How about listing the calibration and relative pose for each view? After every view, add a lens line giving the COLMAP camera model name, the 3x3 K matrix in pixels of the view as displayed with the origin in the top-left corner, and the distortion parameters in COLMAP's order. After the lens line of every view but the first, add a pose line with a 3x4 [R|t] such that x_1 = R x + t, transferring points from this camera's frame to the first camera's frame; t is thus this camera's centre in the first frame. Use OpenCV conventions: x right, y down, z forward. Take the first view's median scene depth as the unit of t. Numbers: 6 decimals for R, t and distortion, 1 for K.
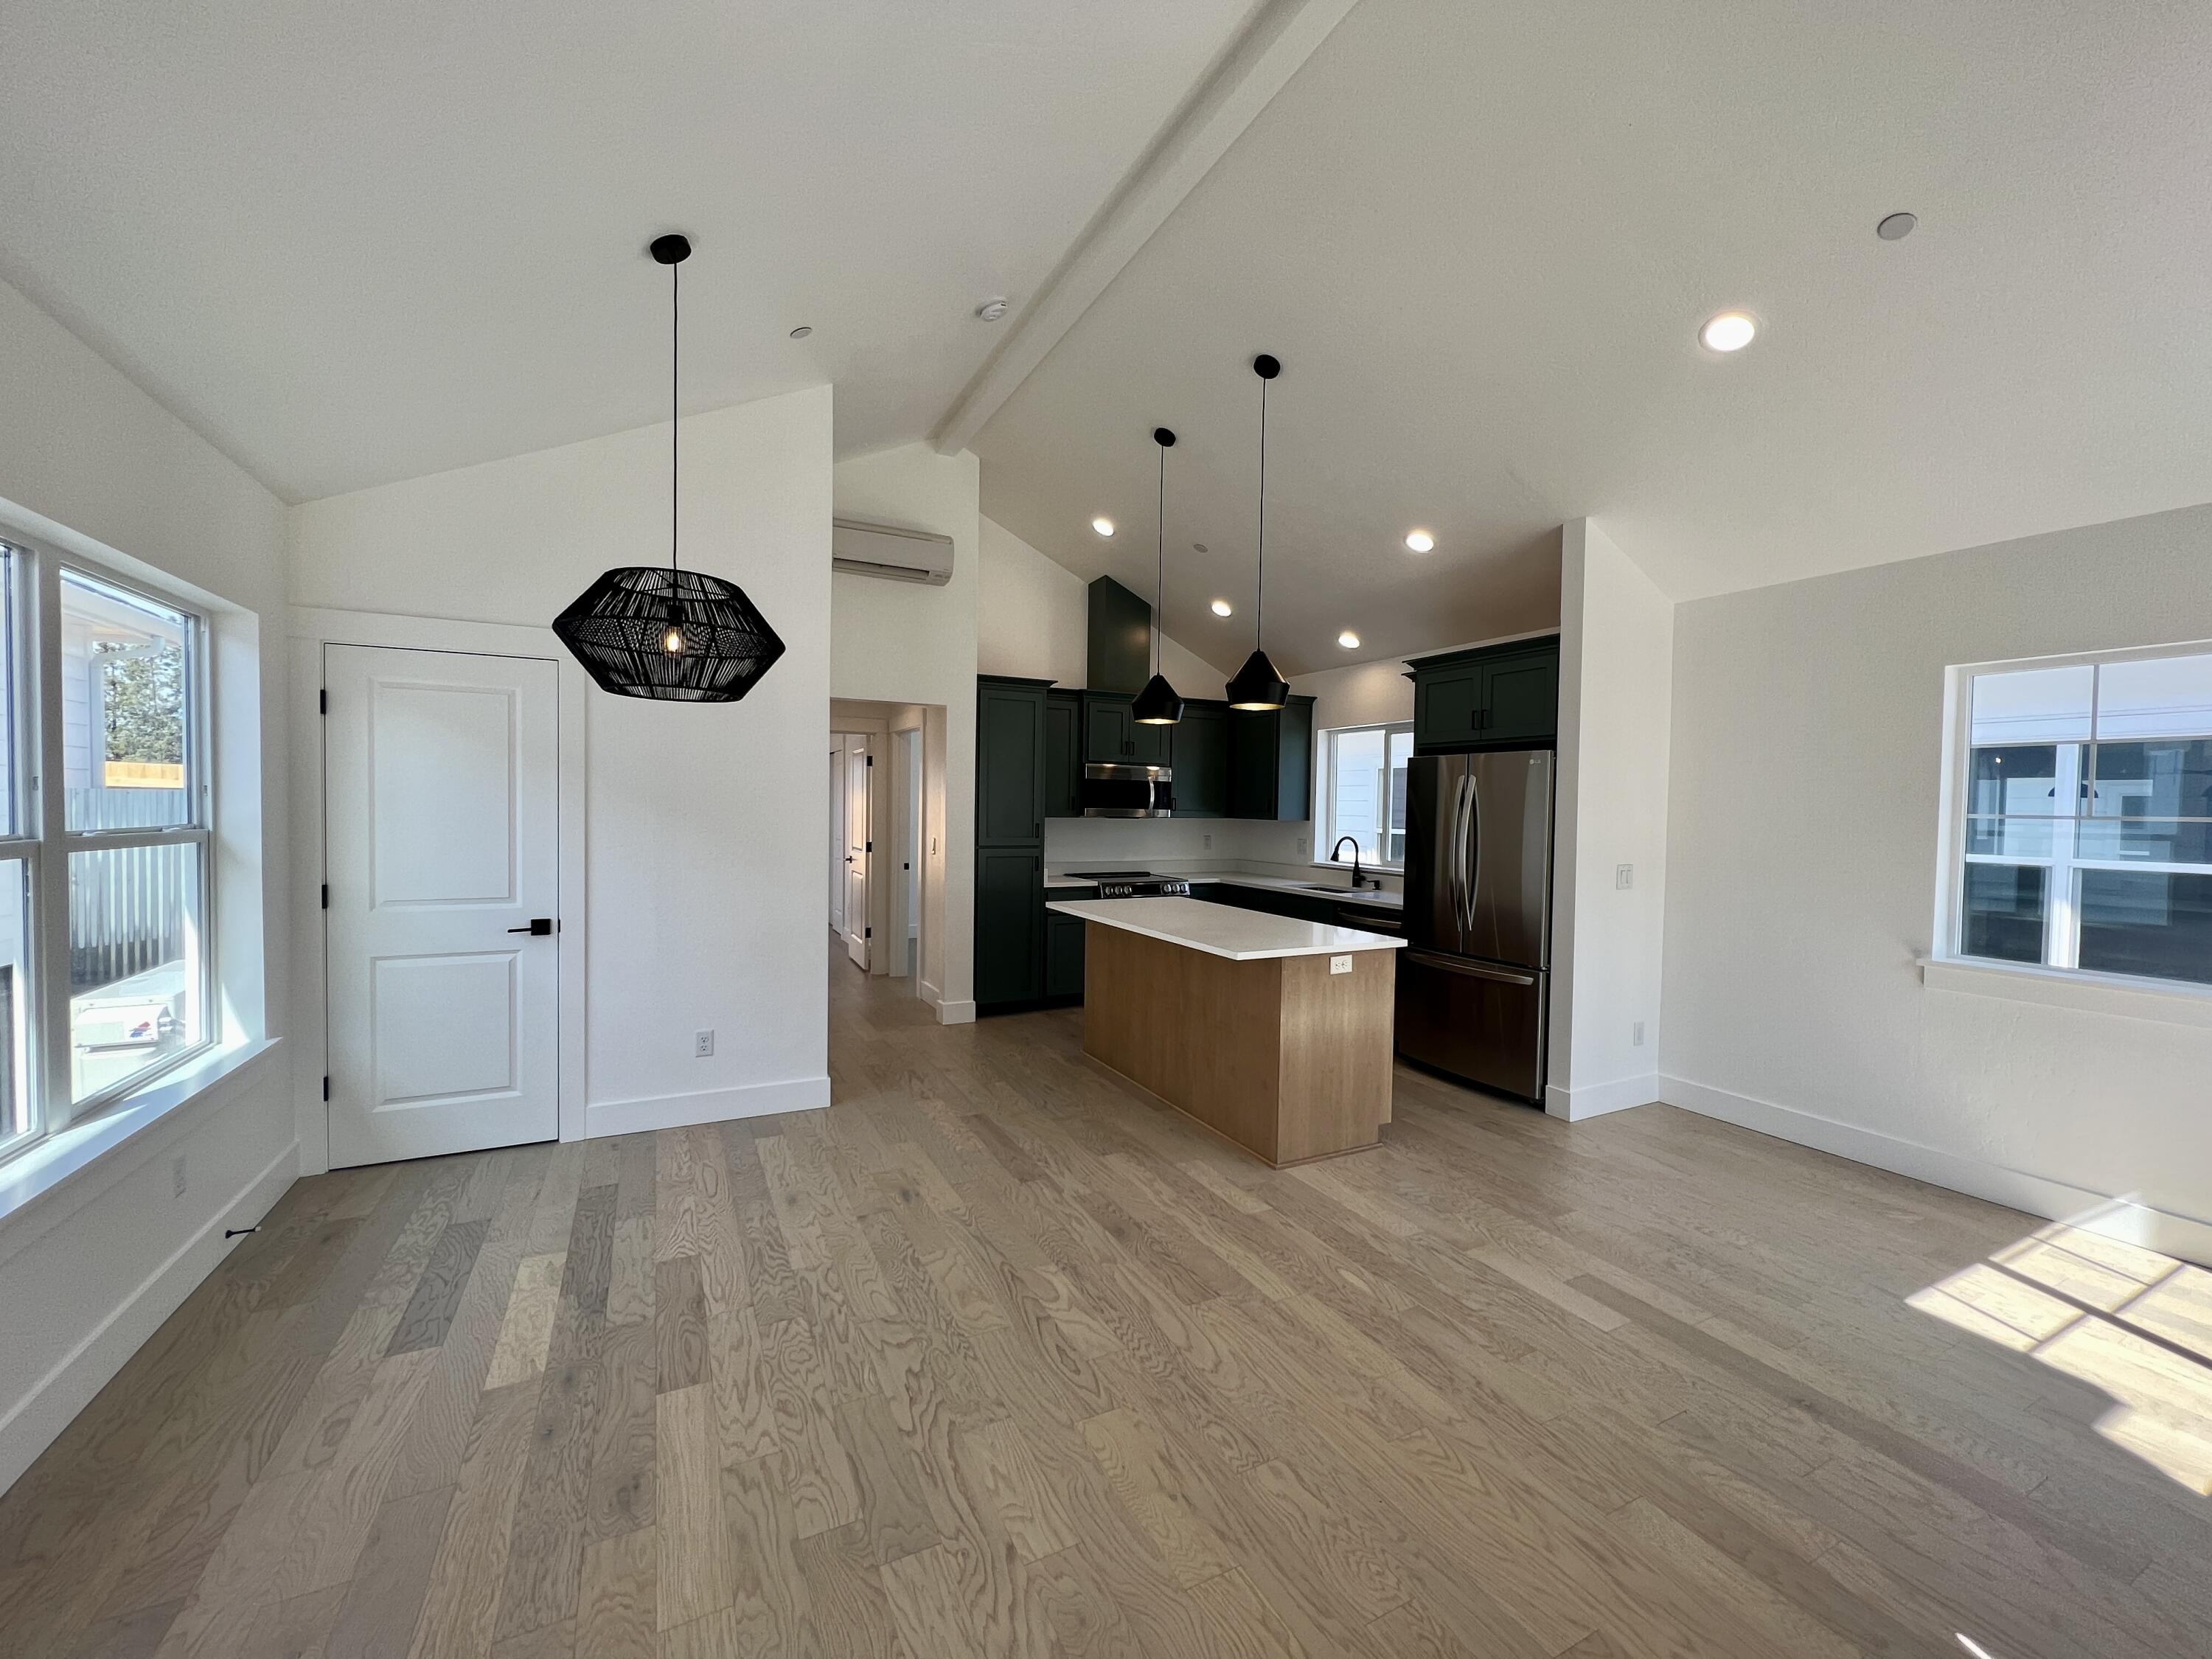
lens RADIAL K [[880.7, 0, 1106.0], [0, 880.7, 829.5], [0, 0, 1]] dist [0.000266, -0.000018]
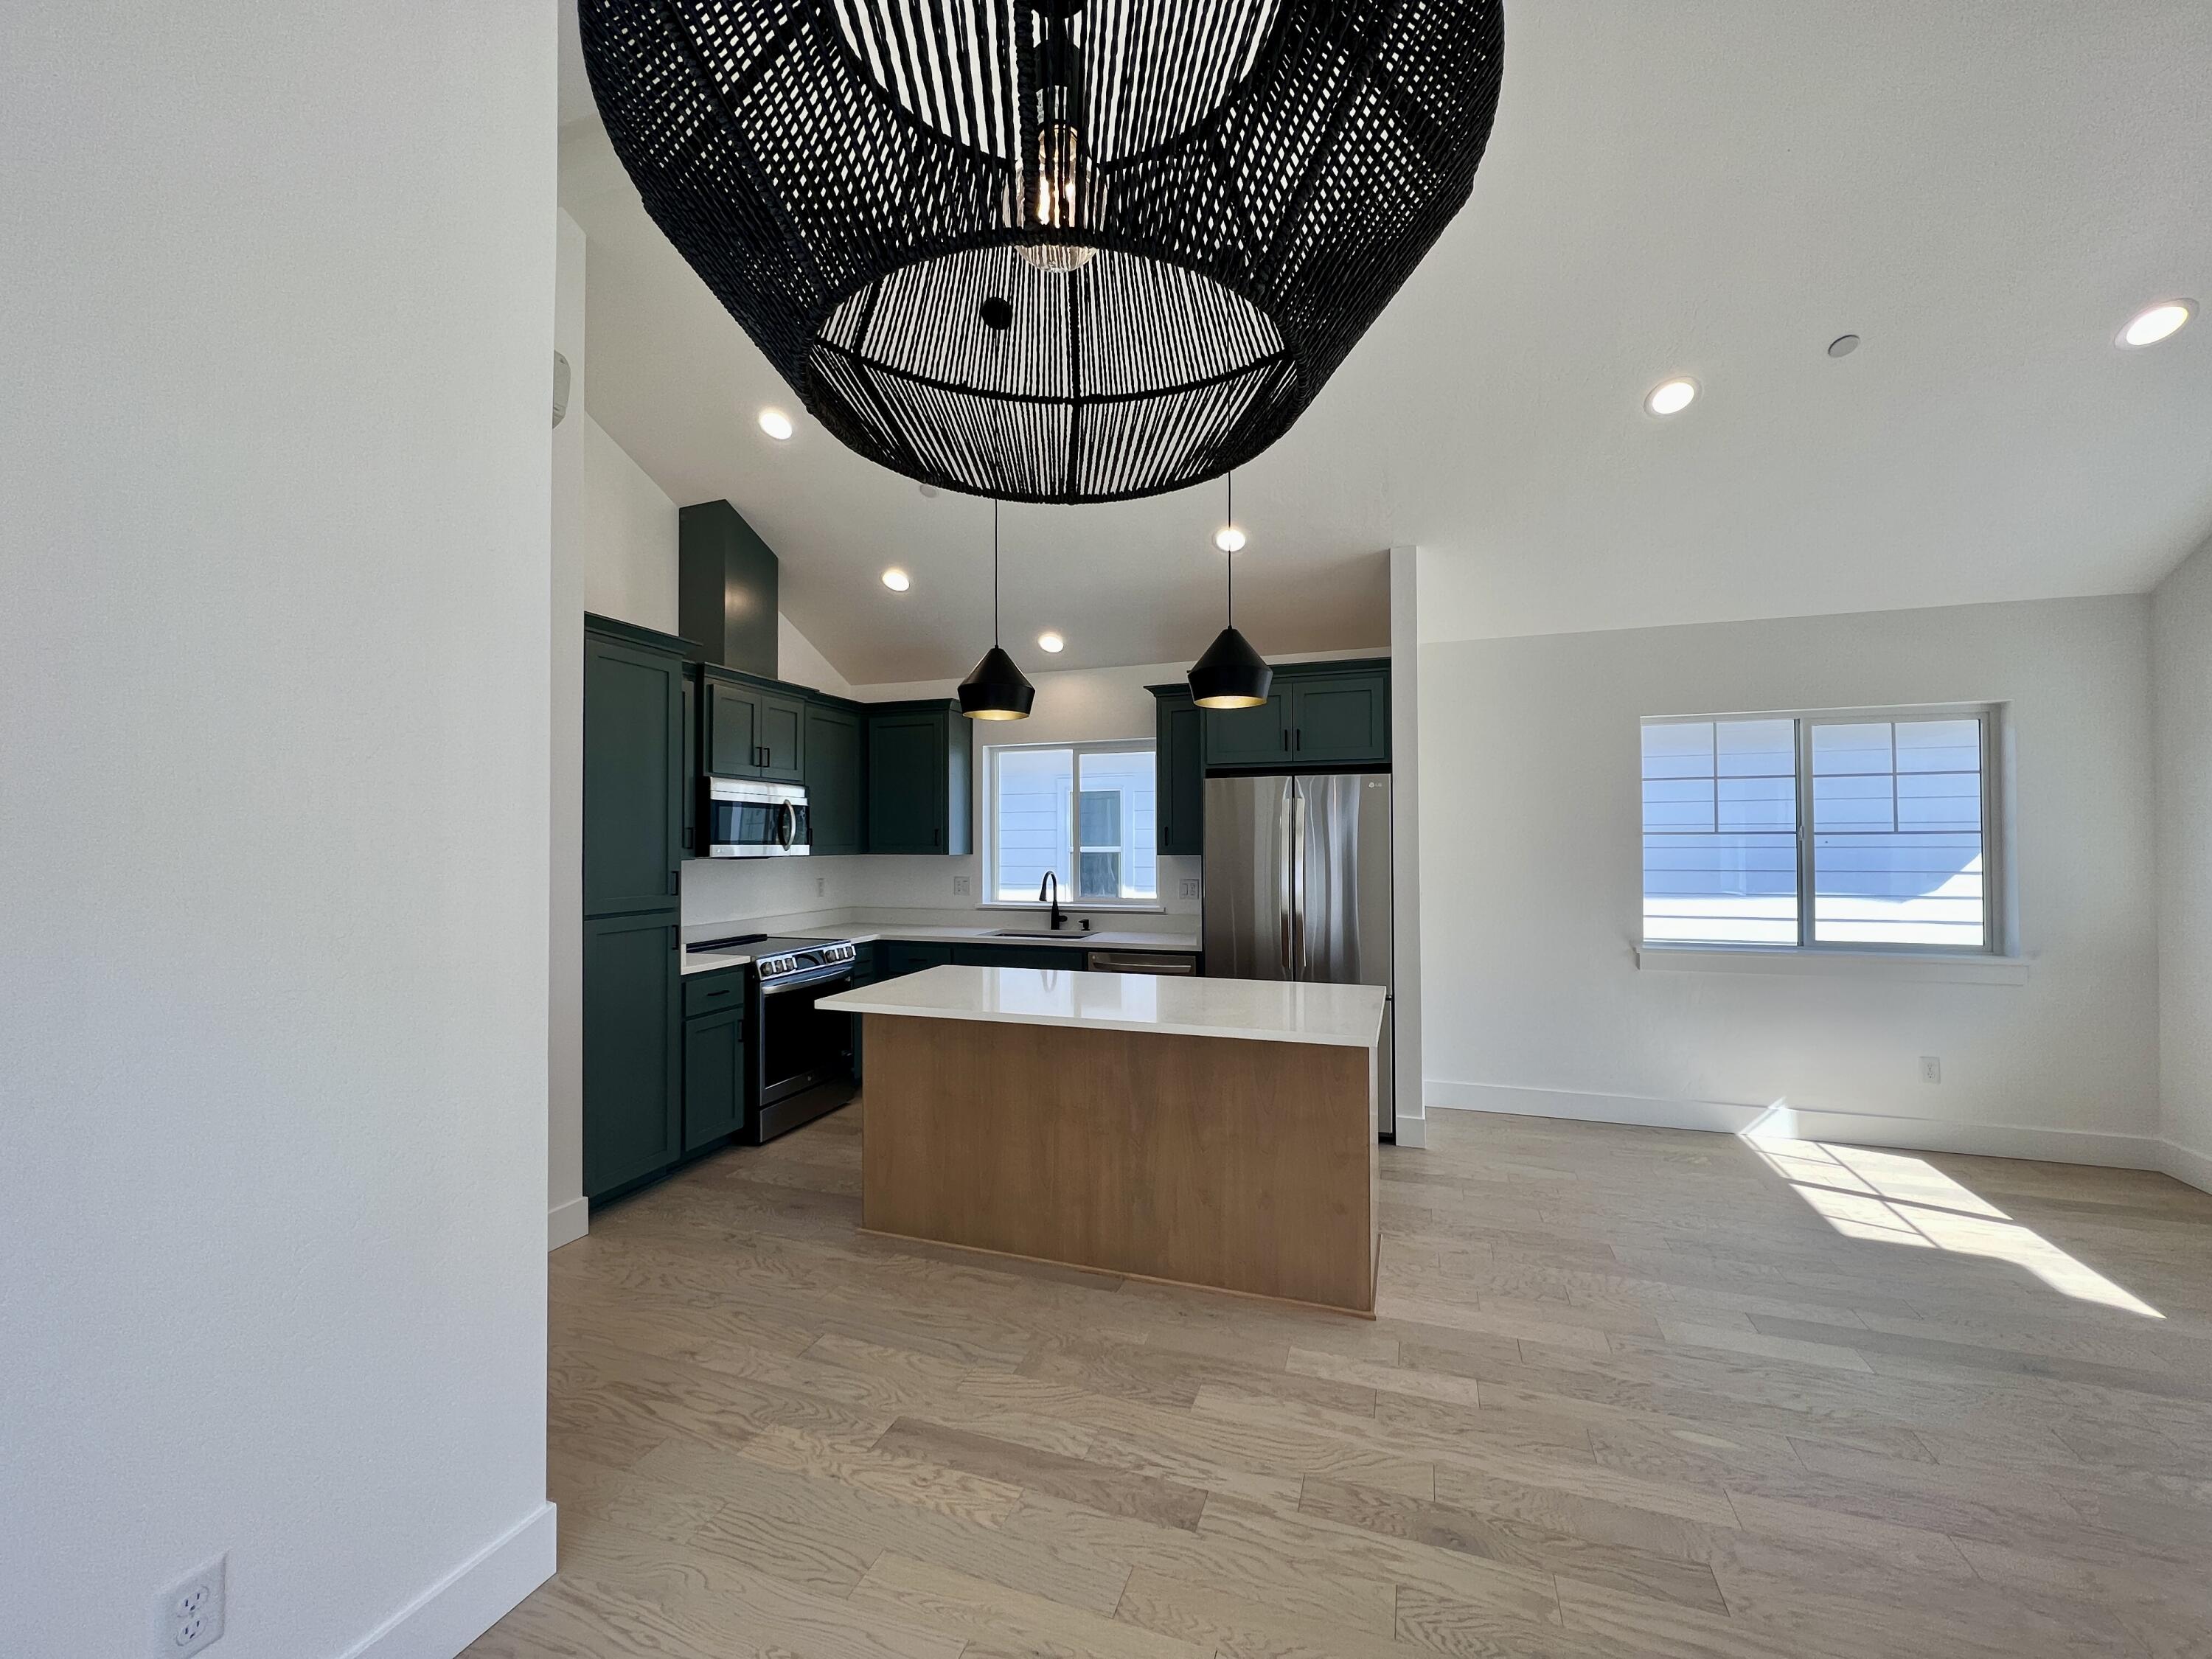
lens RADIAL K [[880.7, 0, 1106.0], [0, 880.7, 829.5], [0, 0, 1]] dist [0.000266, -0.000018]
pose [[0.724841, -0.010492, 0.688836, -0.458261], [0.035477, 0.999126, -0.022114, -0.019206], [-0.688002, 0.040467, 0.724580, 0.568808]]
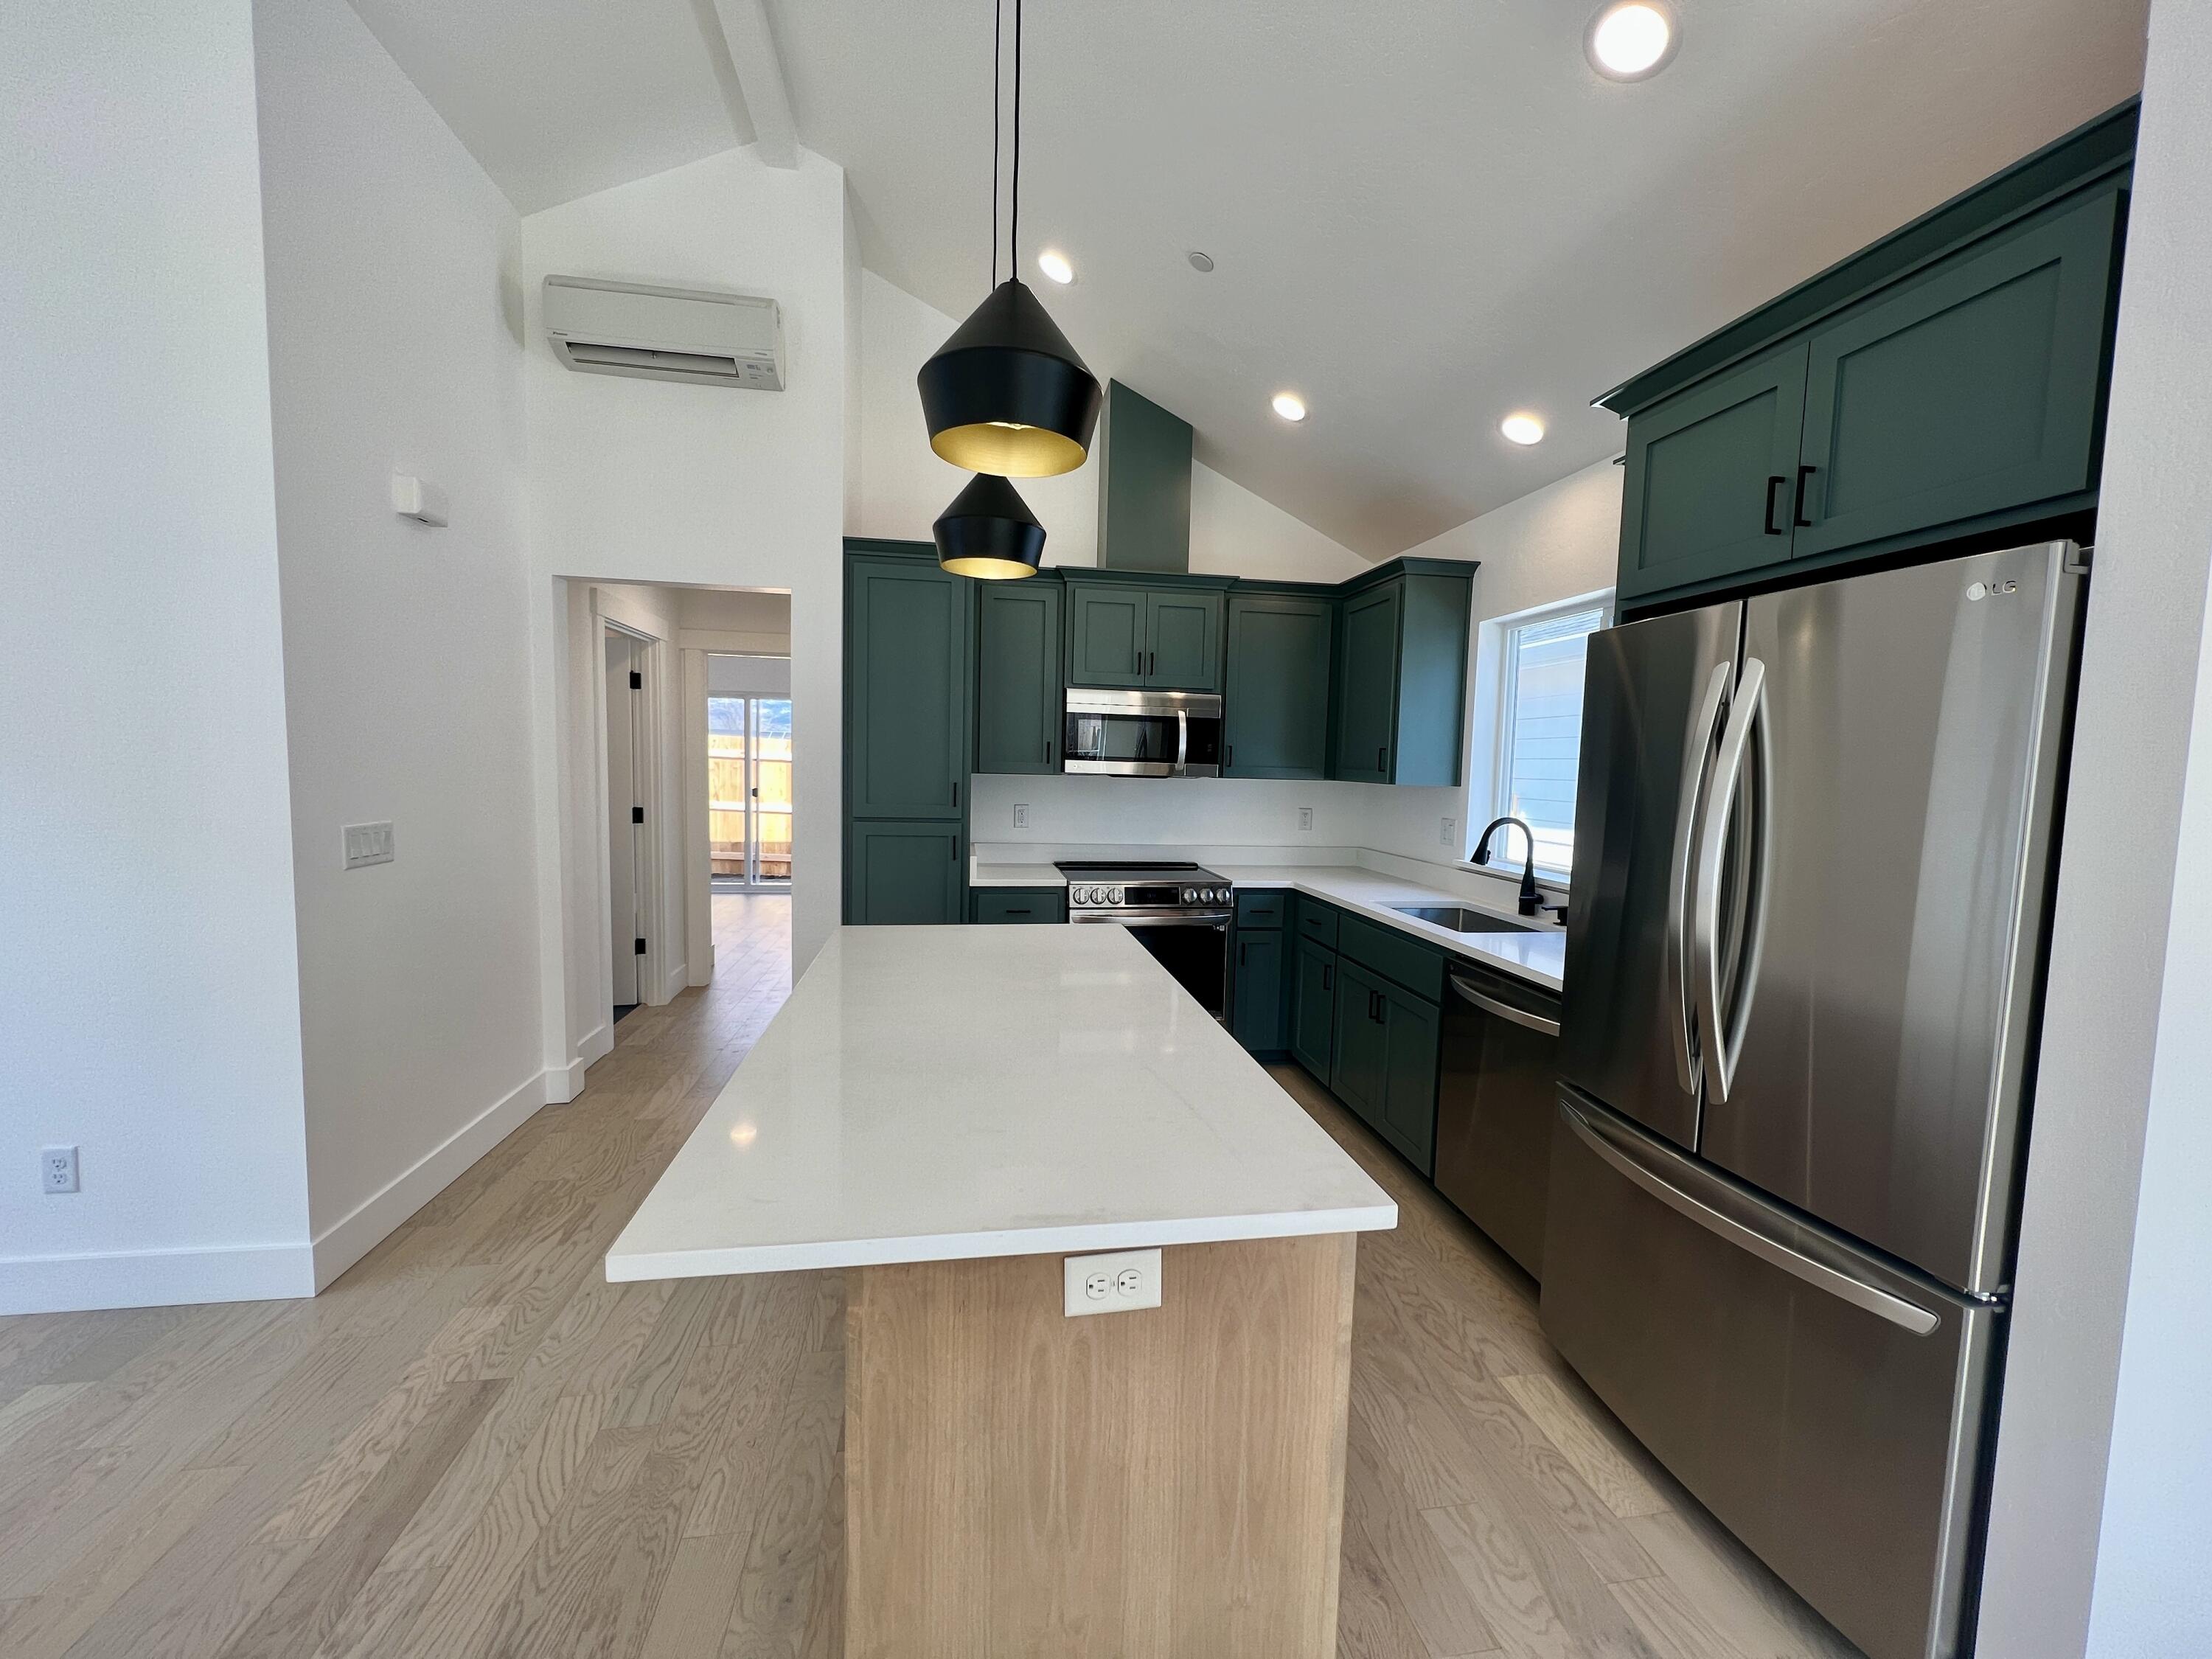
lens RADIAL K [[880.7, 0, 1106.0], [0, 880.7, 829.5], [0, 0, 1]] dist [0.000266, -0.000018]
pose [[0.952677, 0.031744, -0.302324, 0.342146], [-0.018768, 0.998777, 0.045732, -0.007181], [0.303406, -0.037894, 0.952108, 0.721902]]
